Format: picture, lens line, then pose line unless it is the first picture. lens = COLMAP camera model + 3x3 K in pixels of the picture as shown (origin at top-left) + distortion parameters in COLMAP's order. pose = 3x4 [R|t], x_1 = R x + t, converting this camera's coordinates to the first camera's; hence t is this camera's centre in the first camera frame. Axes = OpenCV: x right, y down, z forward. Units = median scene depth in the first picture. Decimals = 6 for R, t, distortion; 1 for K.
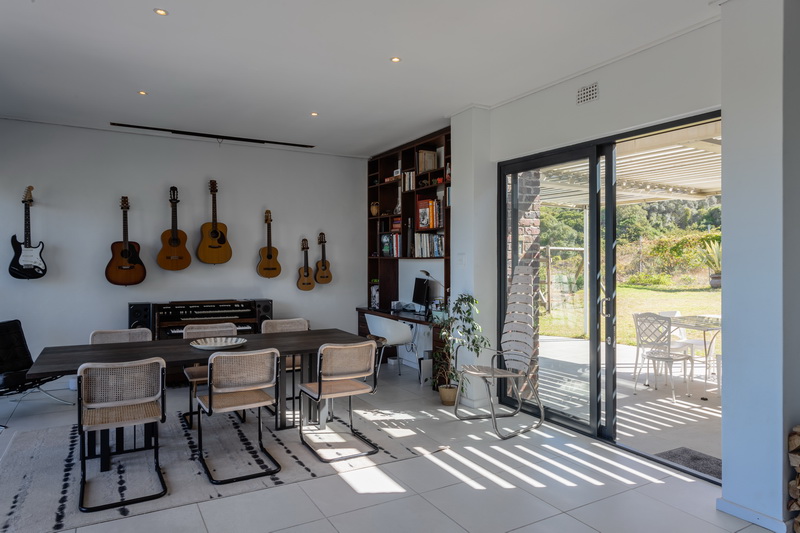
lens RADIAL K [[509.6, 0, 411.4], [0, 509.6, 254.3], [0, 0, 1]] dist [-0.007841, 0.000634]
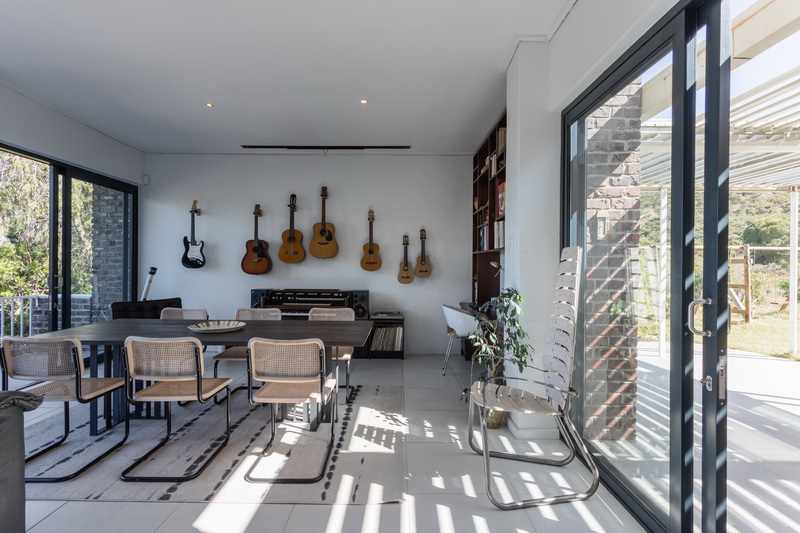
lens RADIAL K [[386.7, 0, 388.2], [0, 386.7, 264.8], [0, 0, 1]] dist [-0.002109, 0.002825]
pose [[0.863641, 0.000172, -0.504108, 0.194654], [0.003241, 0.999977, 0.005893, 0.030652], [0.504098, -0.006723, 0.863620, 0.323356]]
